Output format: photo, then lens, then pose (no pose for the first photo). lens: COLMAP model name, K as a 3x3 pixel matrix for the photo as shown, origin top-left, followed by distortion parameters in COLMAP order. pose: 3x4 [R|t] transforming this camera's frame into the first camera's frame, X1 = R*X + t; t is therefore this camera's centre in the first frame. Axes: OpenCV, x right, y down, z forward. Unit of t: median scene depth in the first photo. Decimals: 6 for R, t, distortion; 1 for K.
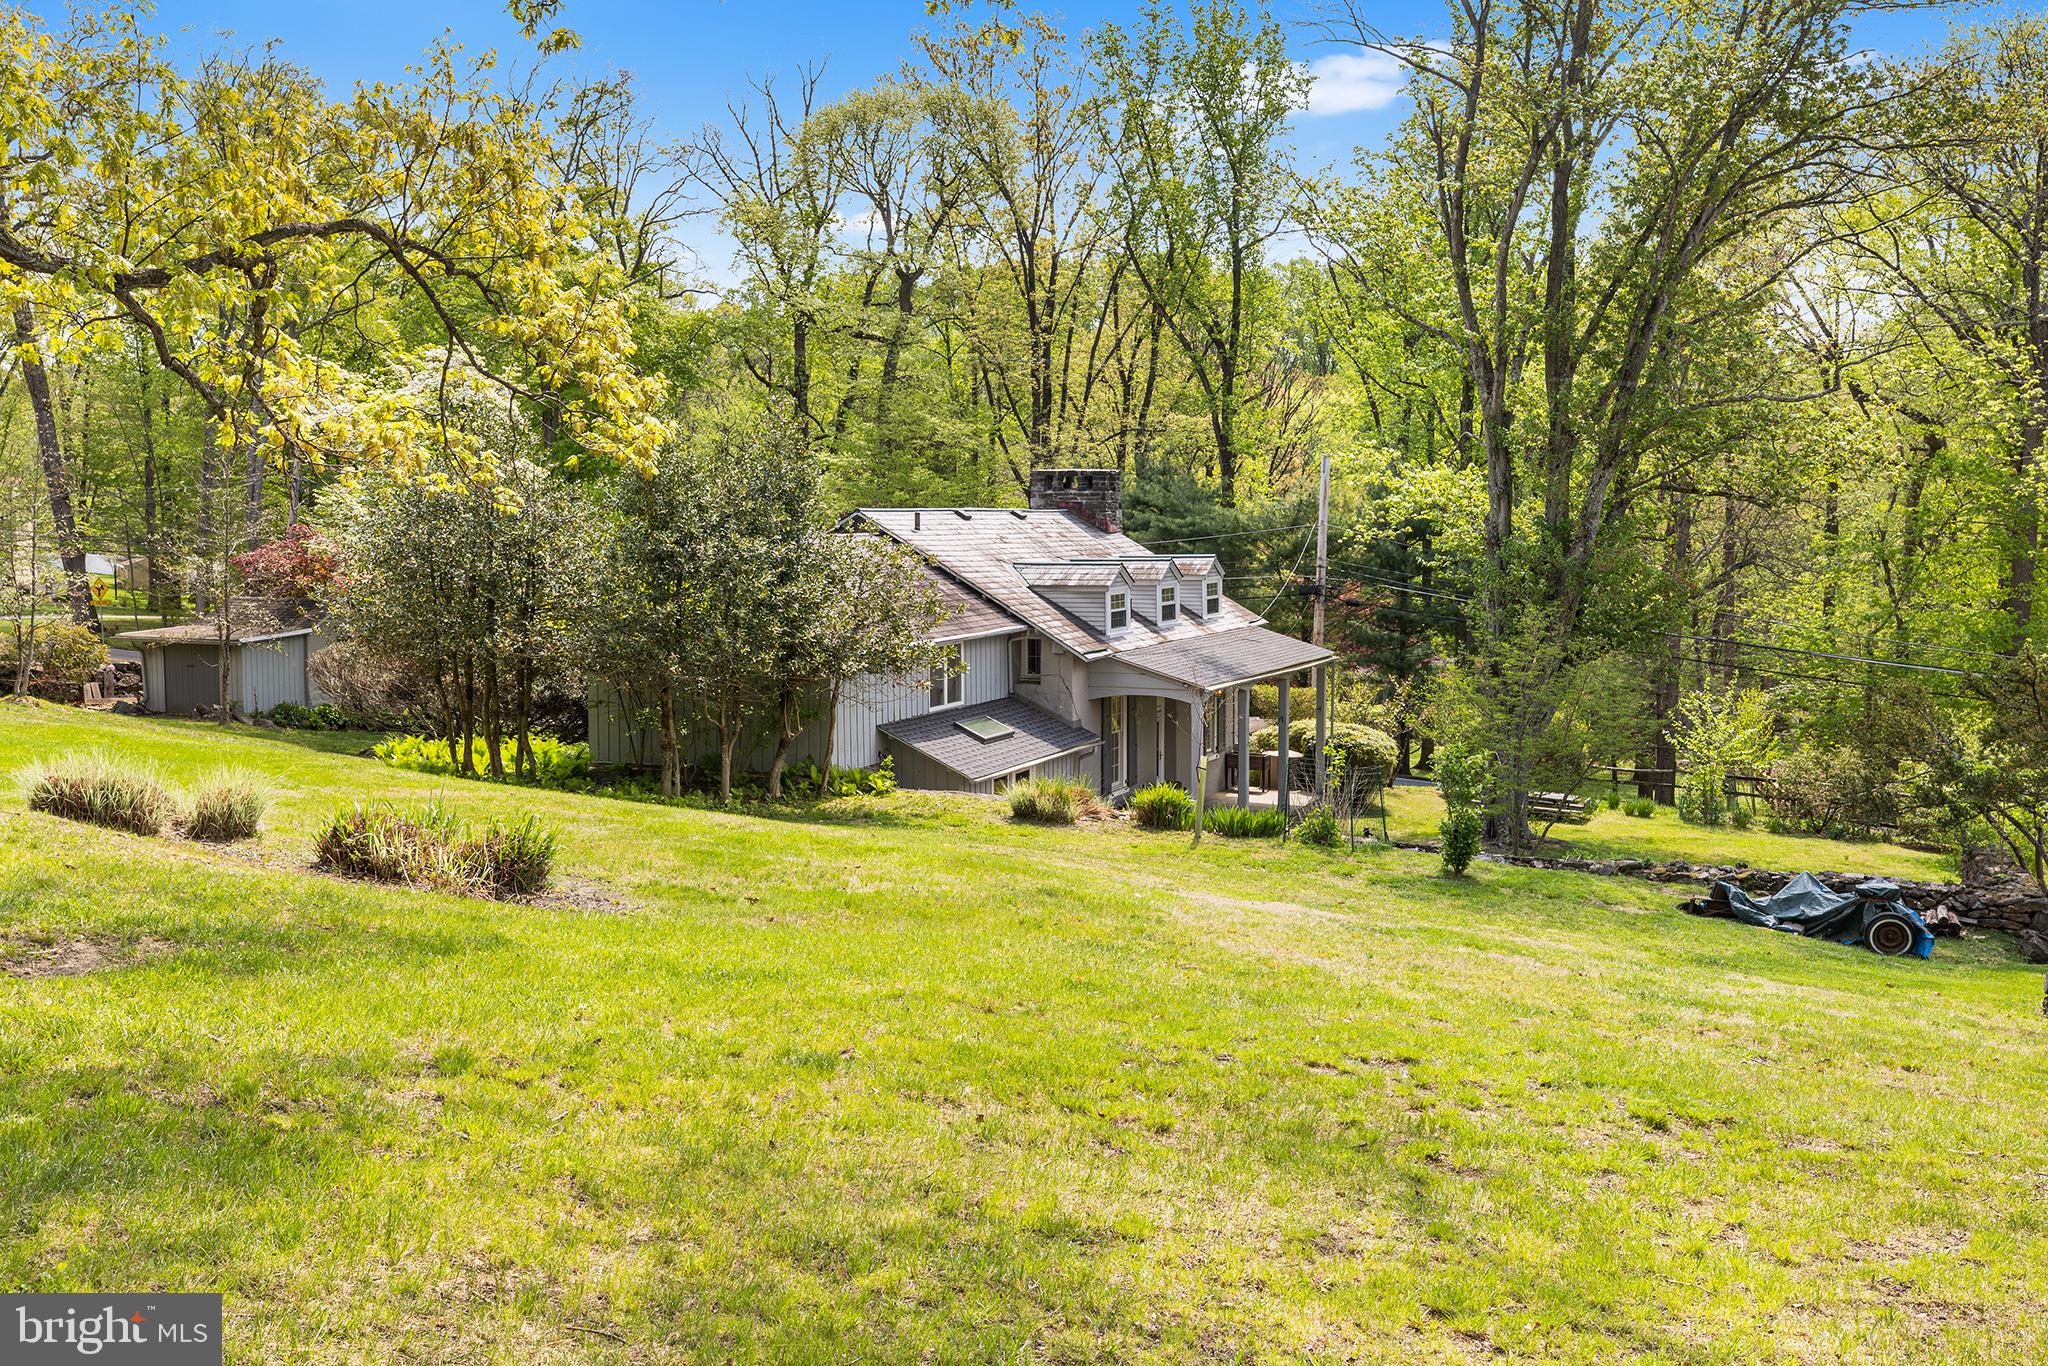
lens RADIAL K [[1957.8, 0, 1024.0], [0, 1957.8, 683.0], [0, 0, 1]] dist [-0.001575, 0.010174]
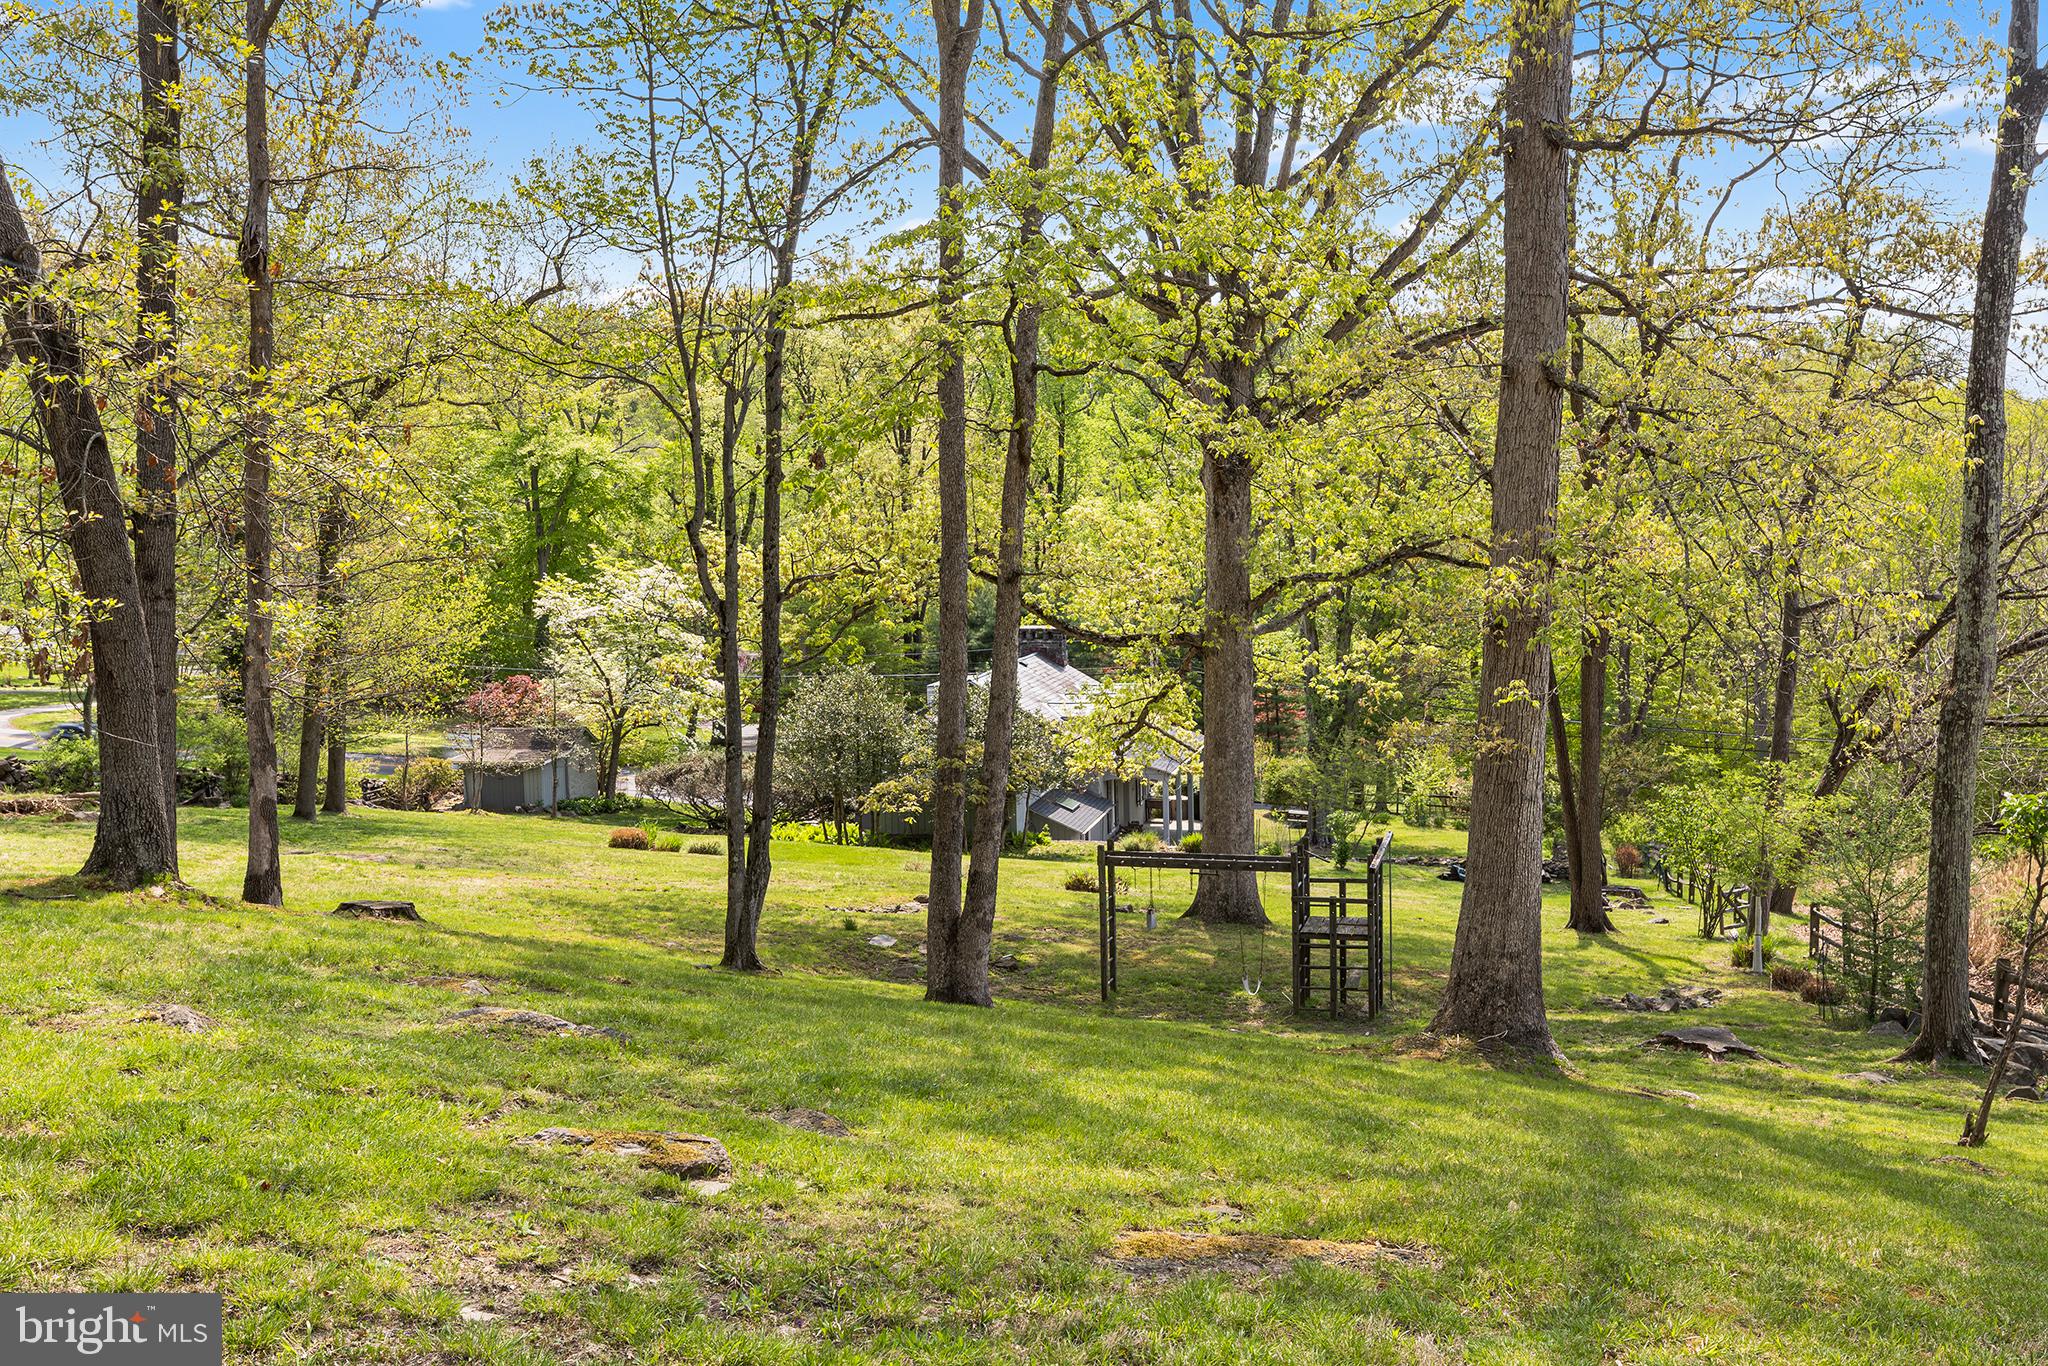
lens RADIAL K [[1957.8, 0, 1024.0], [0, 1957.8, 683.0], [0, 0, 1]] dist [-0.001575, 0.010174]
pose [[0.985087, -0.041590, 0.166955, -0.441094], [0.041031, 0.999135, 0.006800, -0.127293], [-0.167094, 0.000152, 0.985941, -1.015287]]
